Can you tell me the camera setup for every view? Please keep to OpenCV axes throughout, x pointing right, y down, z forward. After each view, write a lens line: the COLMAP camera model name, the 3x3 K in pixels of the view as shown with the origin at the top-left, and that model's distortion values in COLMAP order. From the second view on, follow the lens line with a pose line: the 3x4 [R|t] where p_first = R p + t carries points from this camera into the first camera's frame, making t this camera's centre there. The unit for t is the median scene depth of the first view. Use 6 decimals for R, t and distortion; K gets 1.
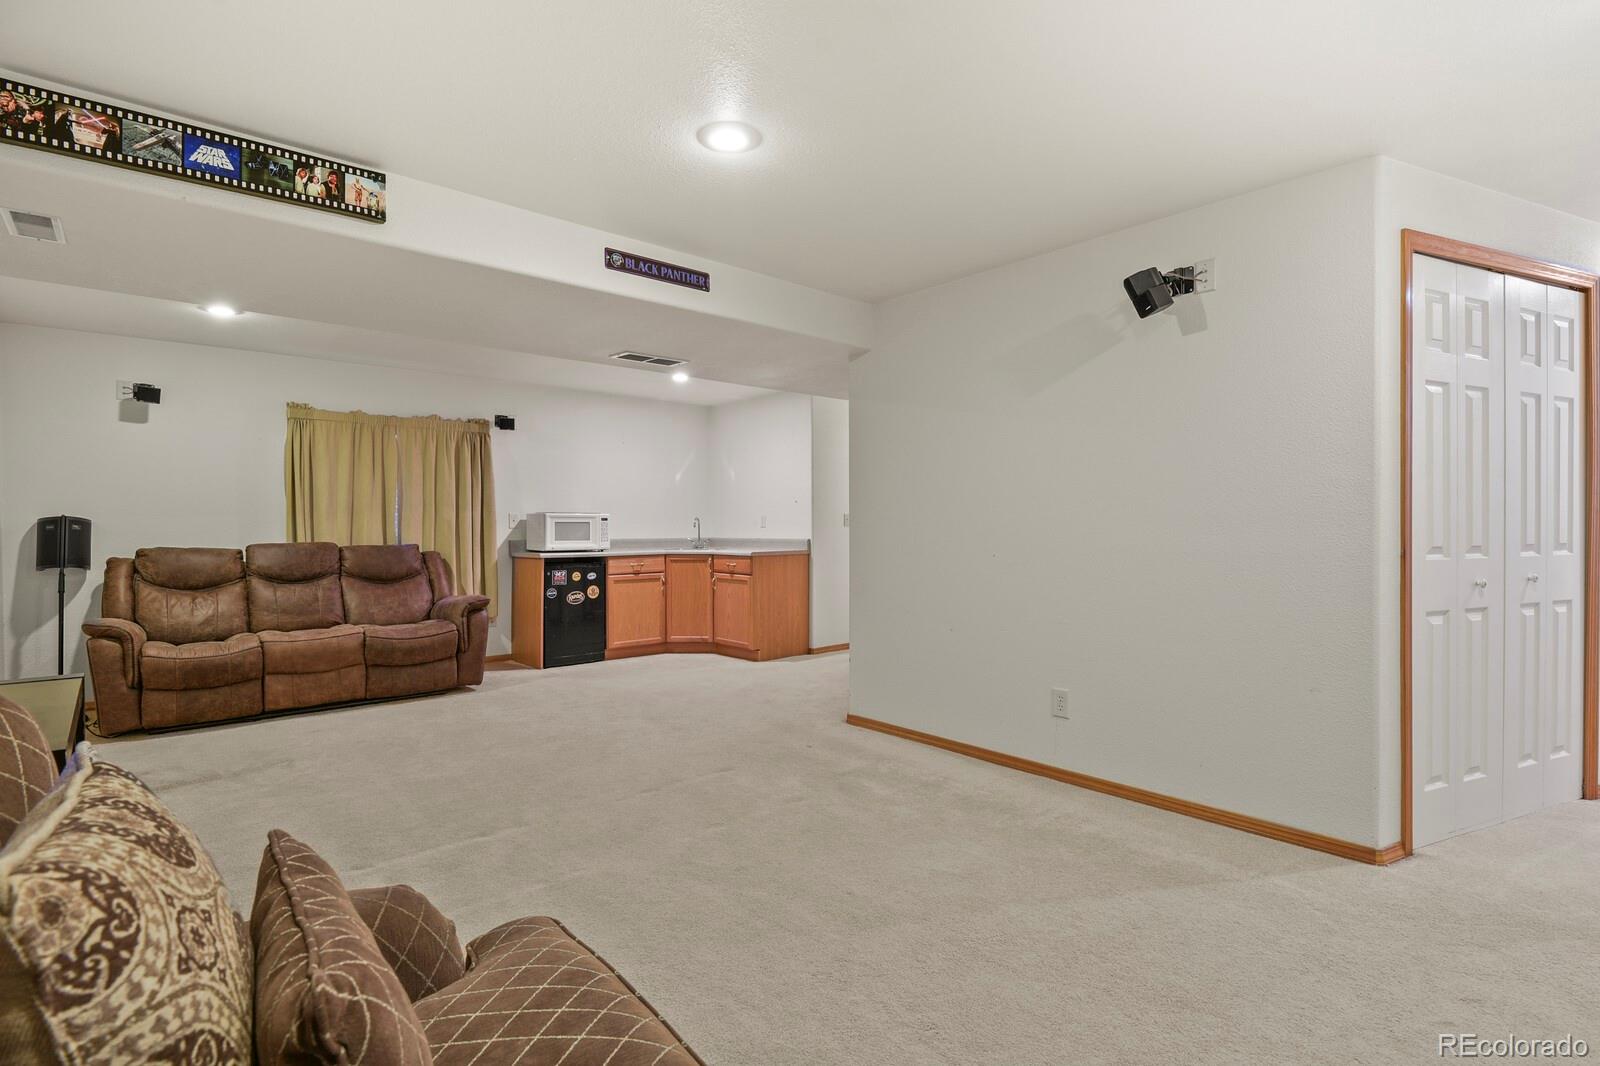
lens RADIAL K [[773.8, 0, 807.1], [0, 773.8, 542.2], [0, 0, 1]] dist [-0.004164, -0.006376]
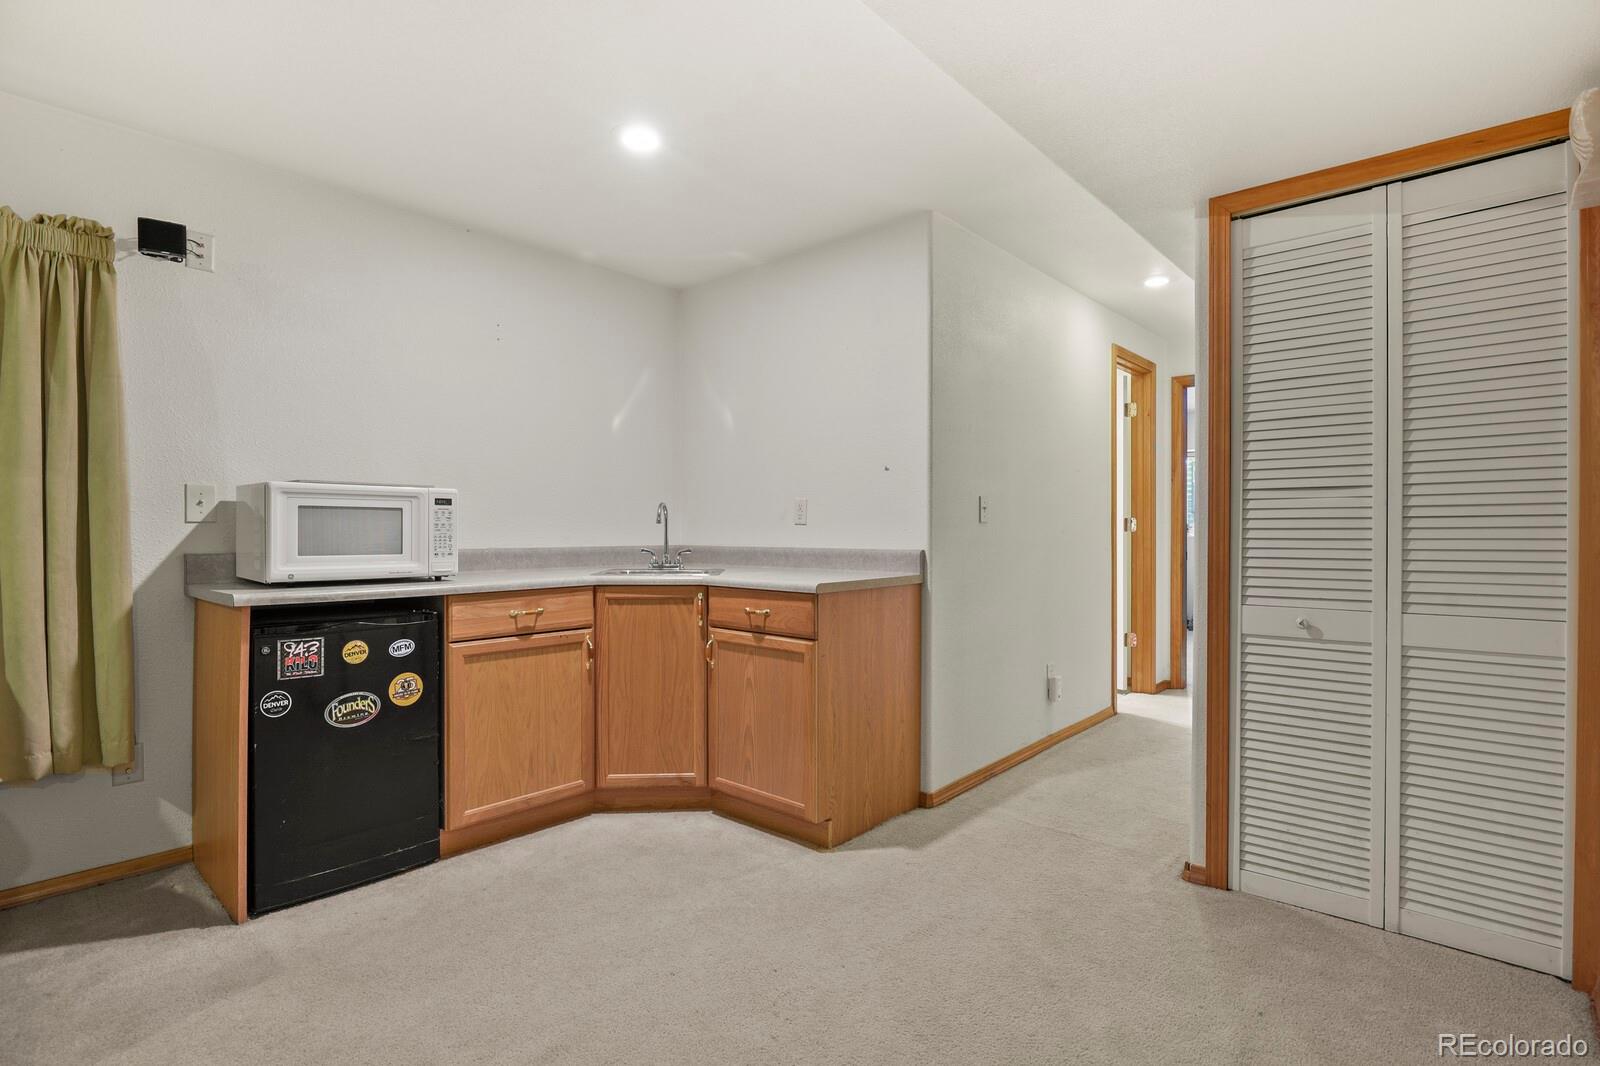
lens RADIAL K [[773.8, 0, 804.2], [0, 773.8, 535.8], [0, 0, 1]] dist [-0.004164, -0.006376]
pose [[0.993970, 0.002655, 0.109624, -0.125252], [-0.001293, 0.999921, -0.012492, -0.007290], [-0.109649, 0.012274, 0.993895, 0.609984]]
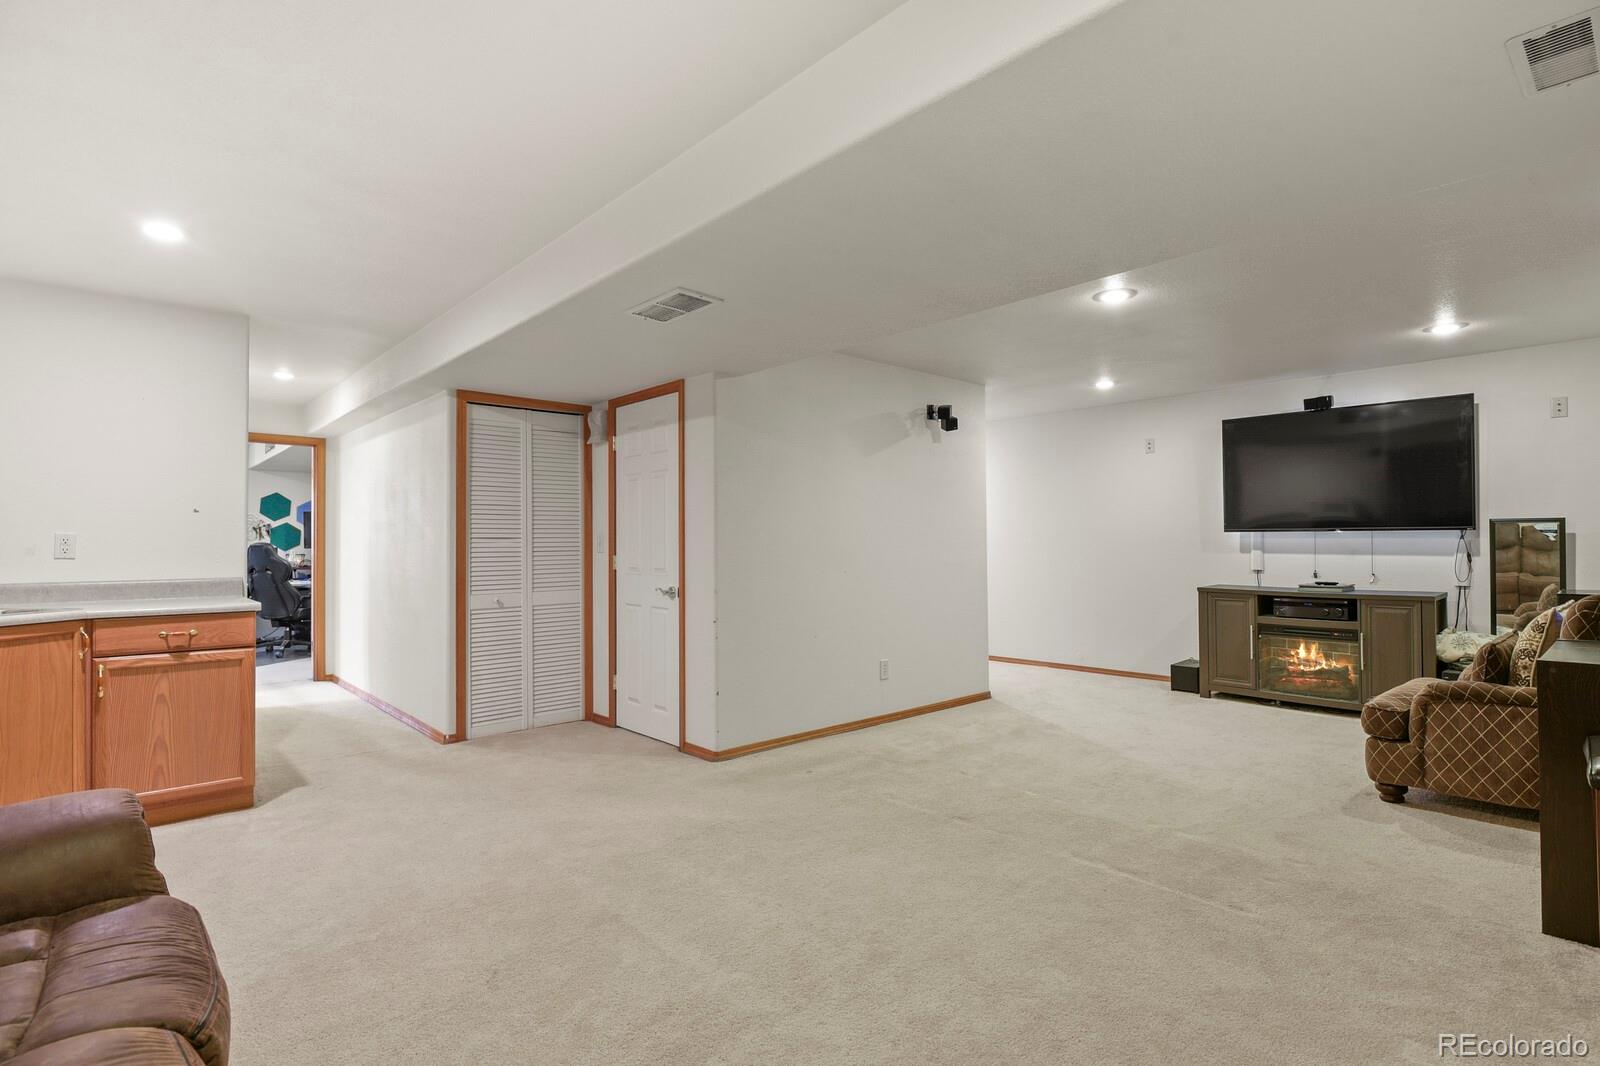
lens RADIAL K [[773.8, 0, 812.9], [0, 773.8, 539.0], [0, 0, 1]] dist [-0.004164, -0.006376]
pose [[-0.012797, 0.015531, 0.999797, -0.626026], [0.032544, 0.999356, -0.015107, -0.011032], [-0.999388, 0.032344, -0.013294, 0.633828]]
